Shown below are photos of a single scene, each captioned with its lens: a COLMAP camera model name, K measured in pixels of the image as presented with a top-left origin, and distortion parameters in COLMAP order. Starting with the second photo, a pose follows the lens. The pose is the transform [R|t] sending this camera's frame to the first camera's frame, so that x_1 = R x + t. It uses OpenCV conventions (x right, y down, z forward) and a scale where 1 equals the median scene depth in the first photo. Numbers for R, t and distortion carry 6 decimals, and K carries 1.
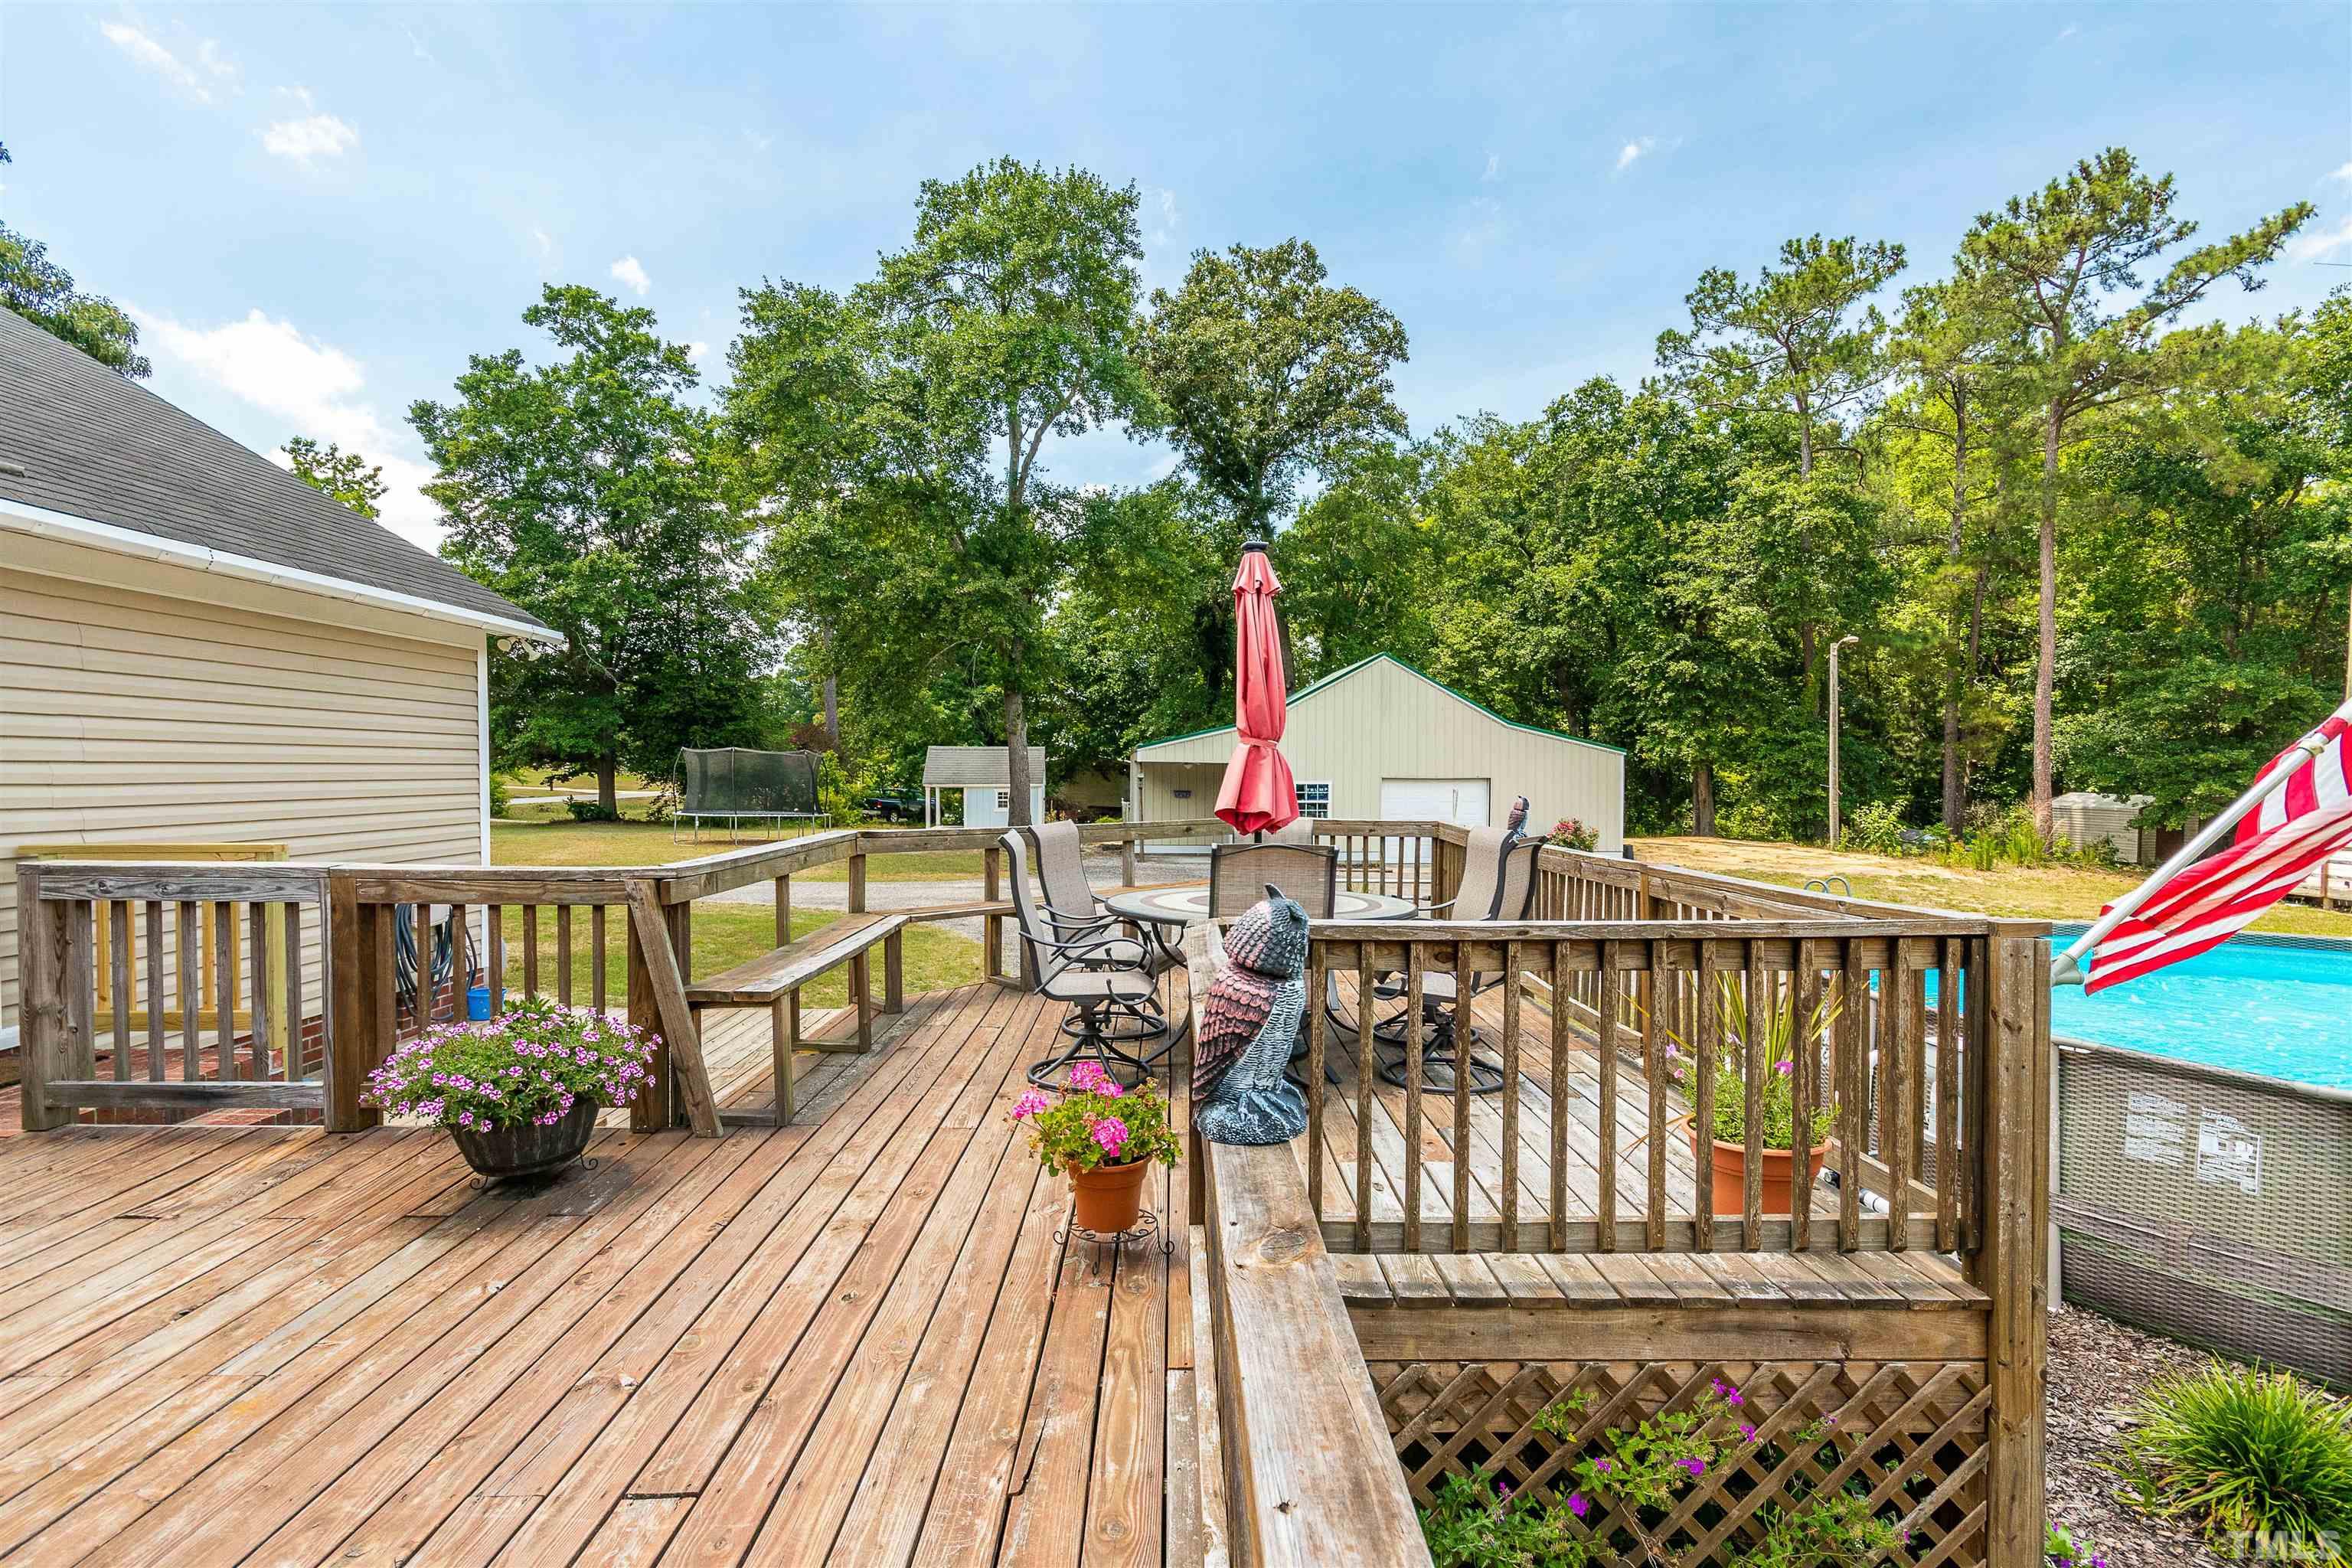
lens RADIAL K [[1083.6, 0, 1176.0], [0, 1083.6, 784.0], [0, 0, 1]] dist [0.020156, -0.011722]
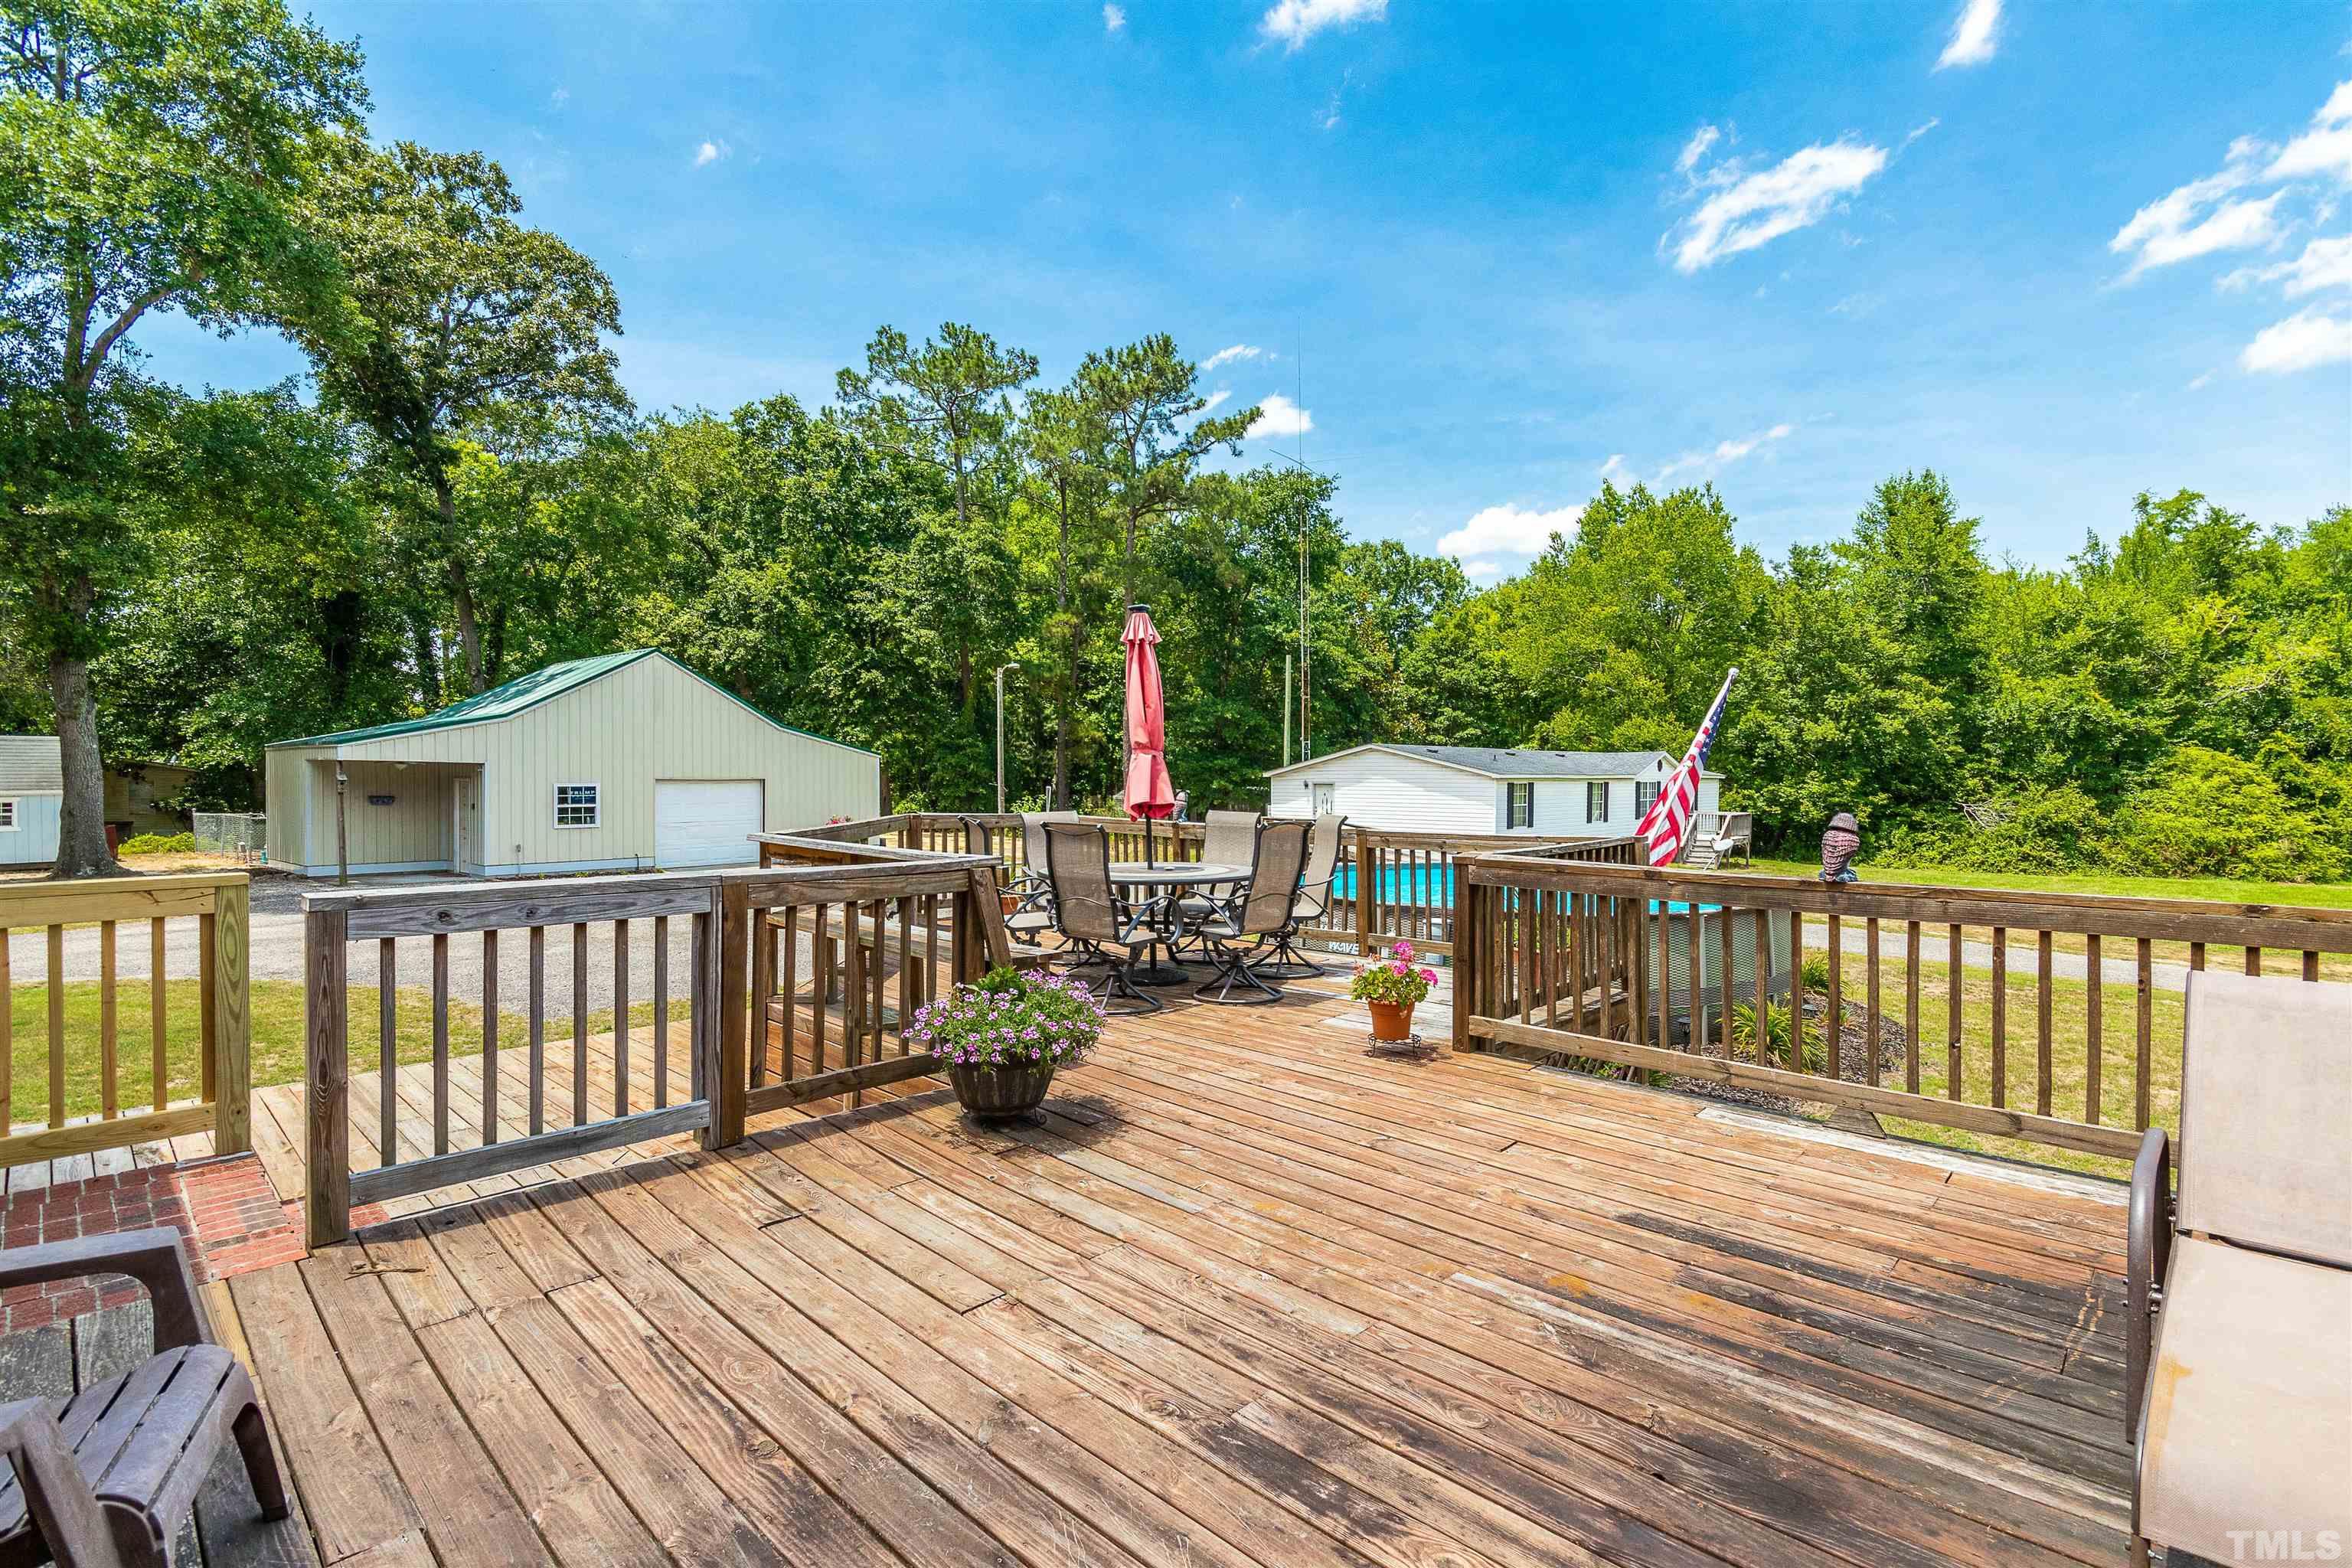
lens RADIAL K [[1085.6, 0, 1176.0], [0, 1085.6, 784.0], [0, 0, 1]] dist [0.005000, 0.000652]
pose [[0.699119, -0.008364, 0.714957, -0.119768], [0.008285, 0.999959, 0.003597, -0.000779], [-0.714958, 0.003409, 0.699159, 0.002799]]
